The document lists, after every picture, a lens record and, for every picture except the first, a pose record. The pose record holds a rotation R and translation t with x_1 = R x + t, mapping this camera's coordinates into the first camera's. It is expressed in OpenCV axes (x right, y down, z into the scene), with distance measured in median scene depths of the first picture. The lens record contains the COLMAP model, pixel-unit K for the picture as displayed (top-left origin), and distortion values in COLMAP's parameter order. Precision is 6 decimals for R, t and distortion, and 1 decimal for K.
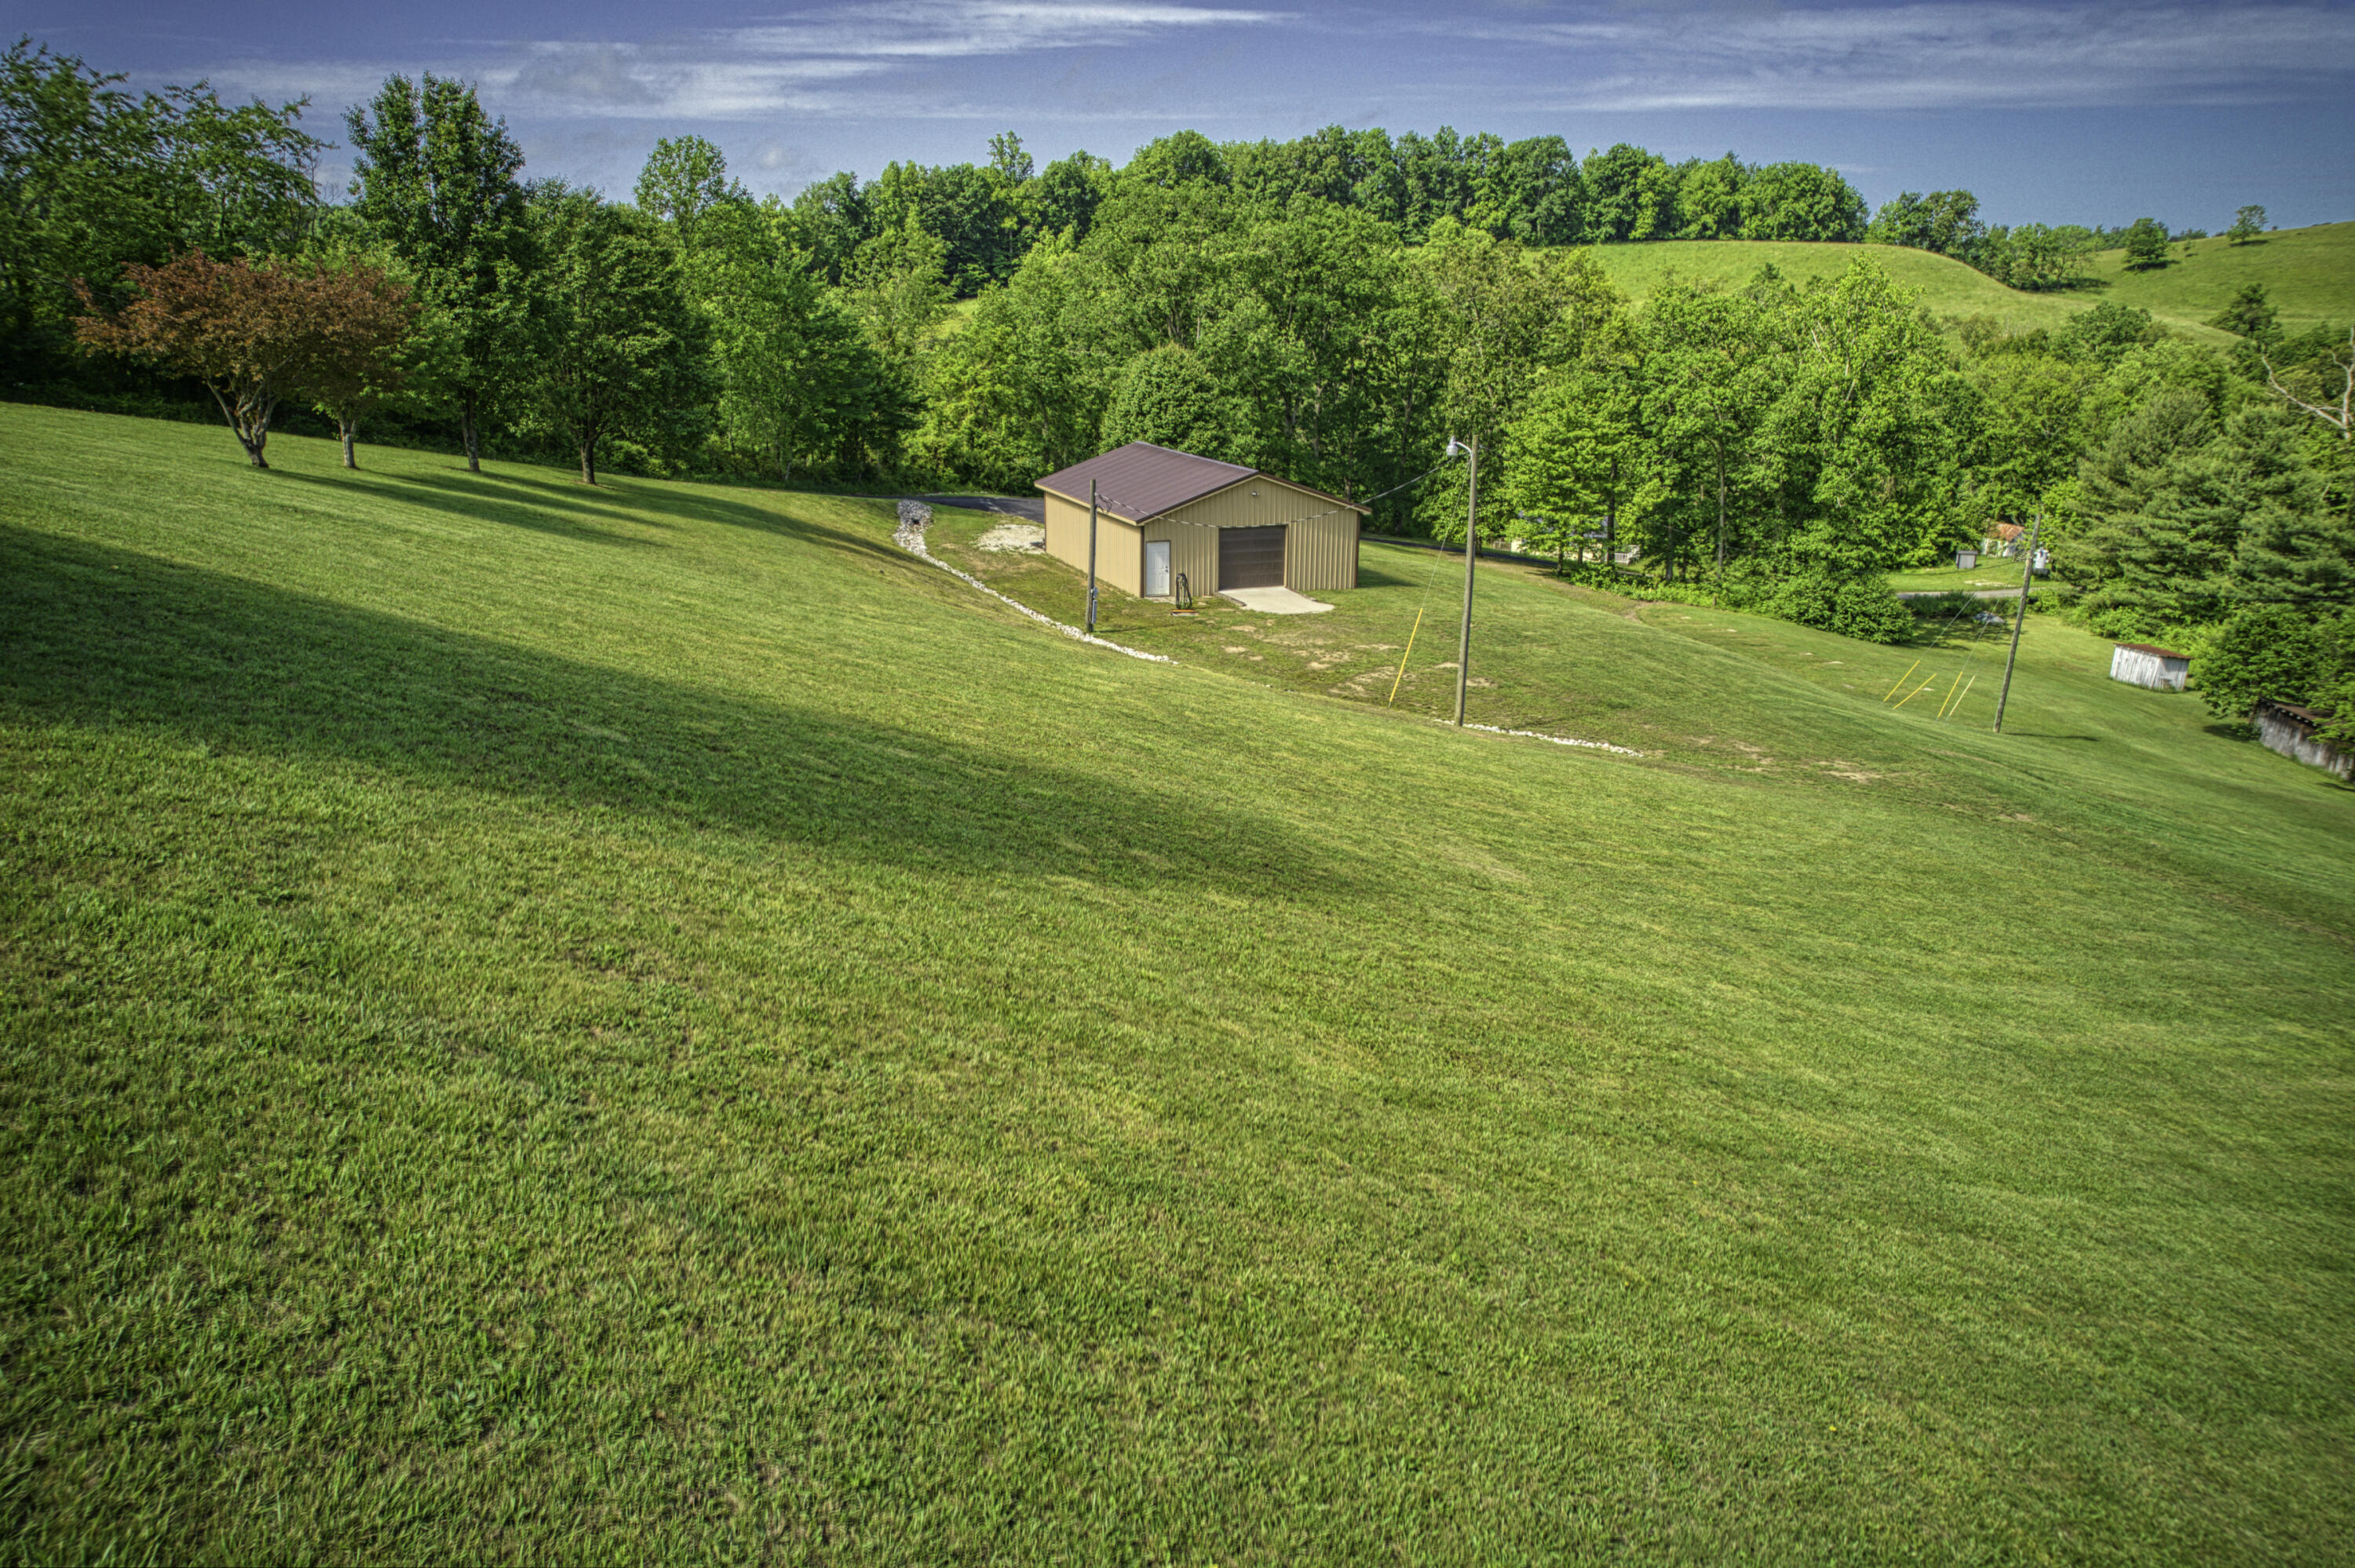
lens RADIAL K [[1523.9, 0, 1177.5], [0, 1523.9, 784.0], [0, 0, 1]] dist [-0.122343, 0.105217]
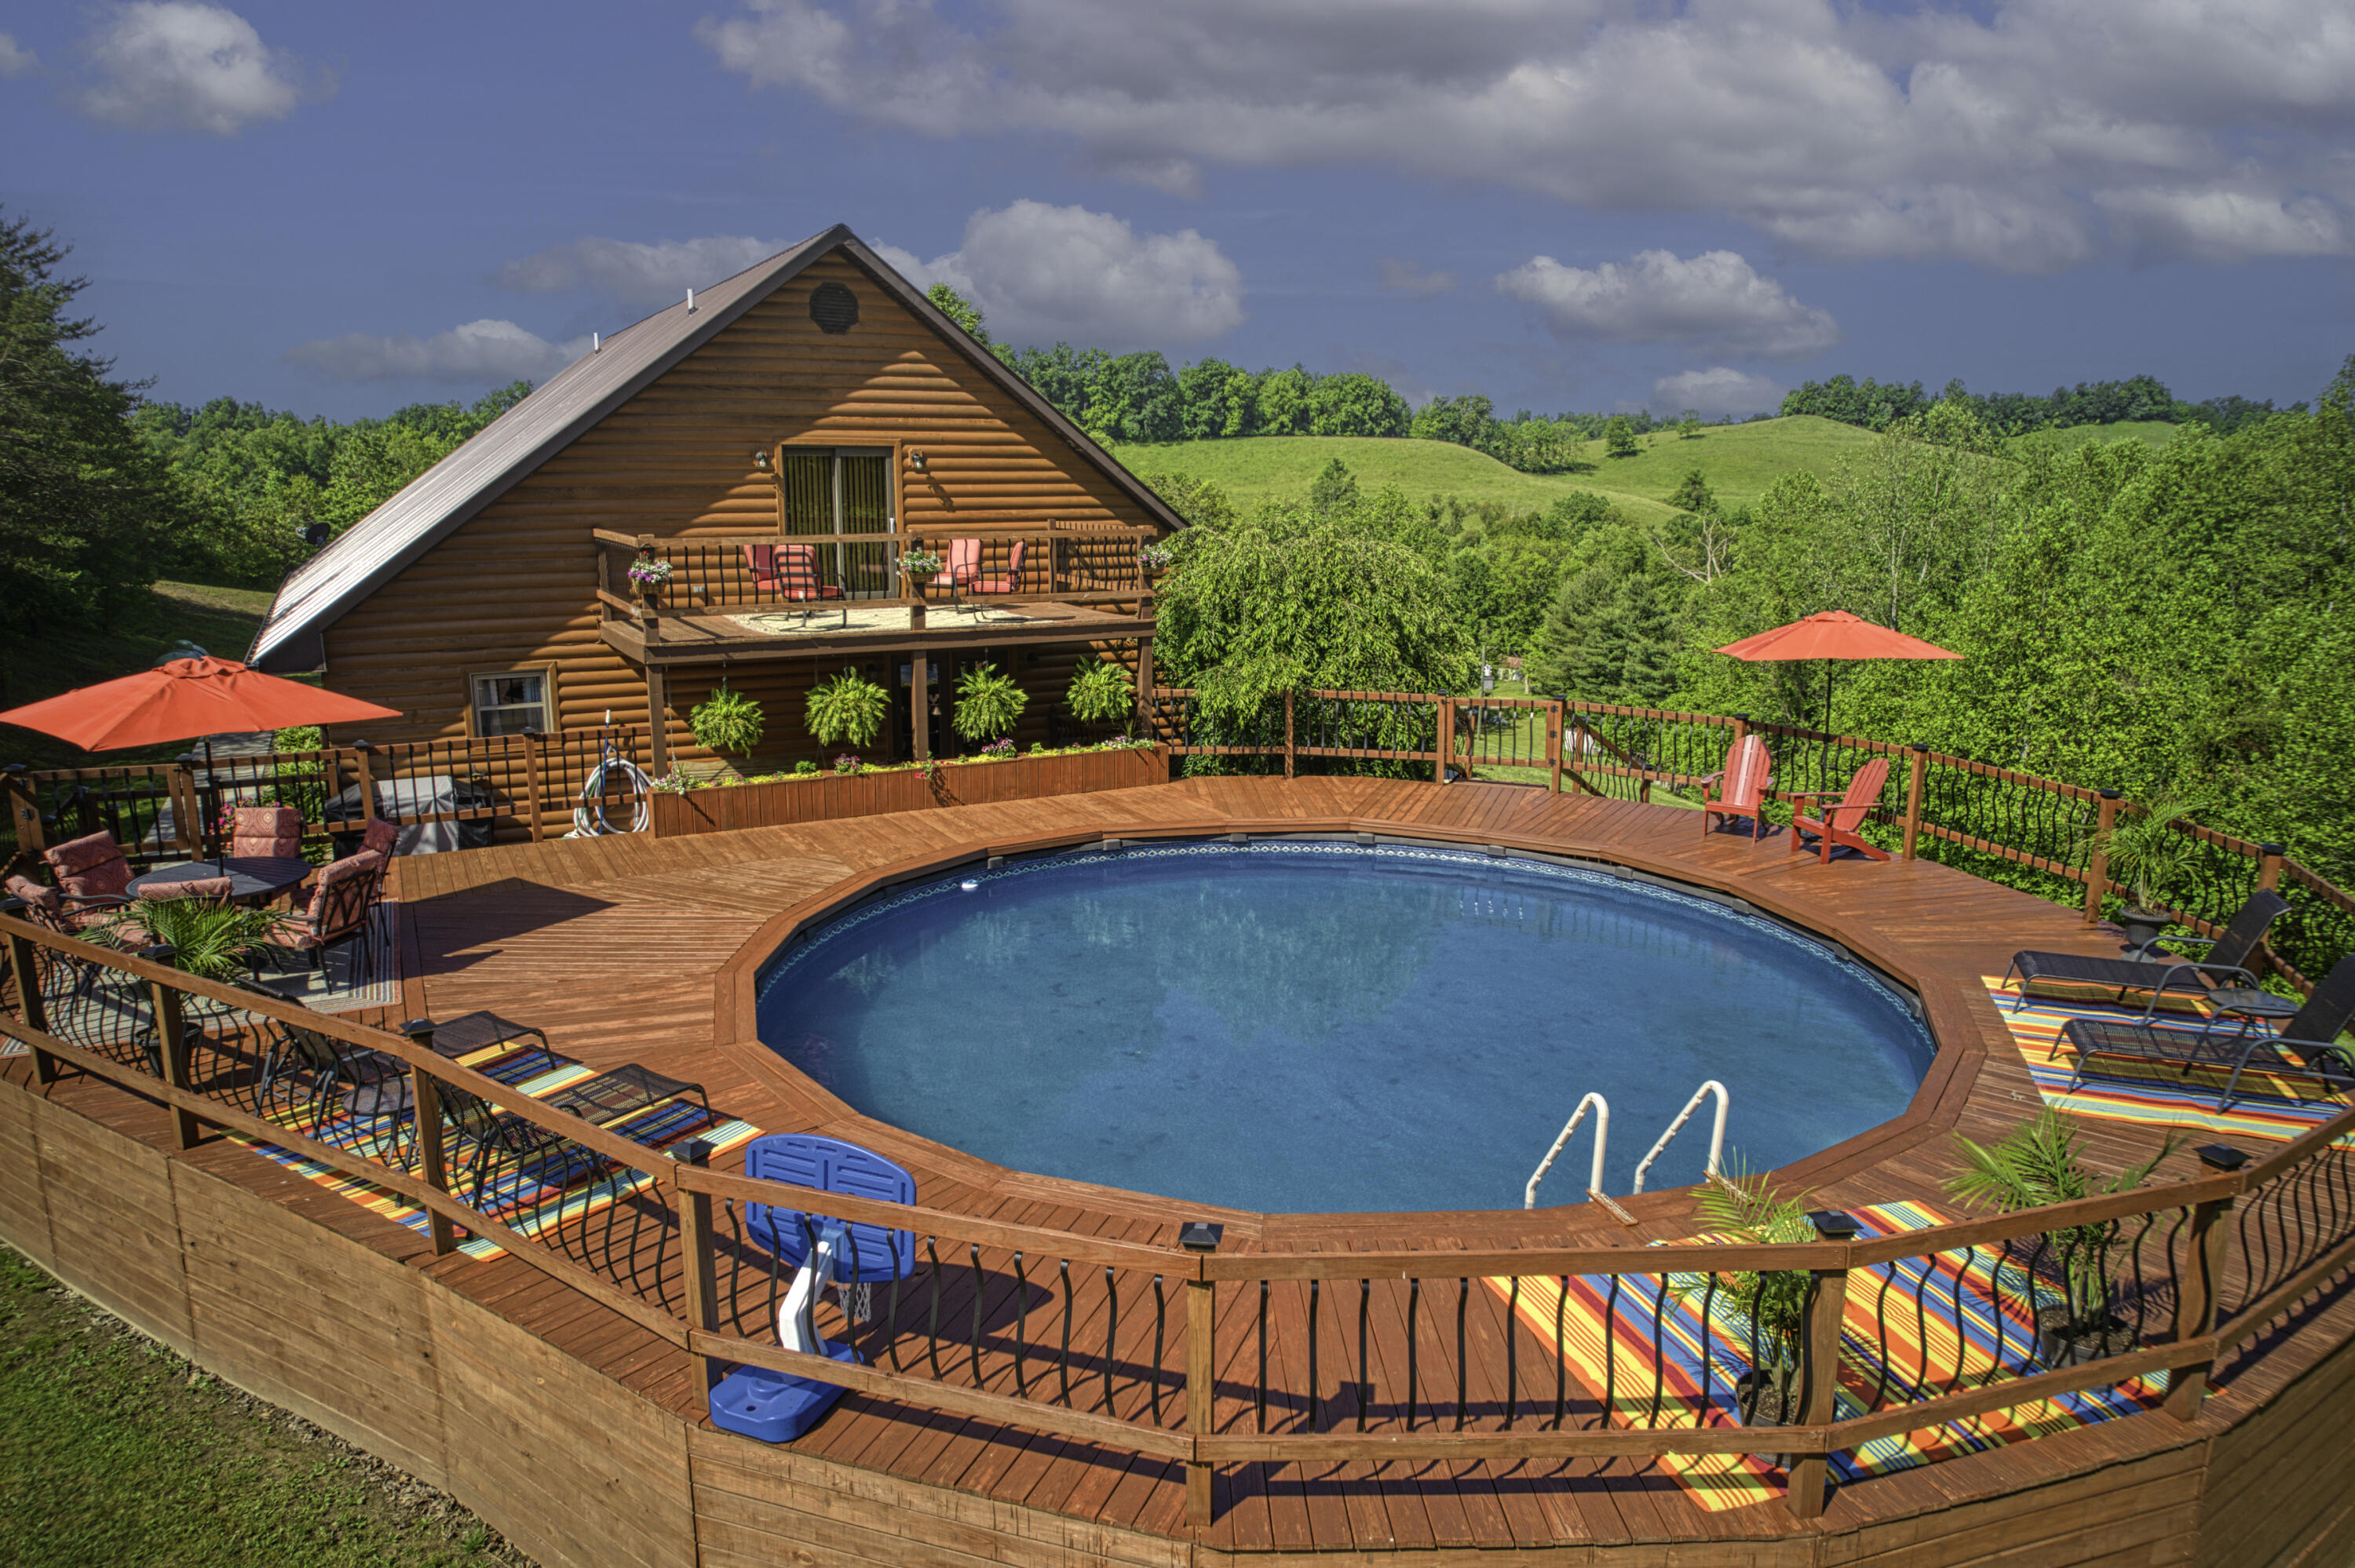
lens RADIAL K [[1523.9, 0, 1177.5], [0, 1523.9, 784.0], [0, 0, 1]] dist [-0.122343, 0.105217]
pose [[0.967347, -0.053165, 0.247816, -0.043867], [0.079689, 0.991965, -0.098257, 0.024378], [-0.240601, 0.114797, 0.963812, -0.120394]]
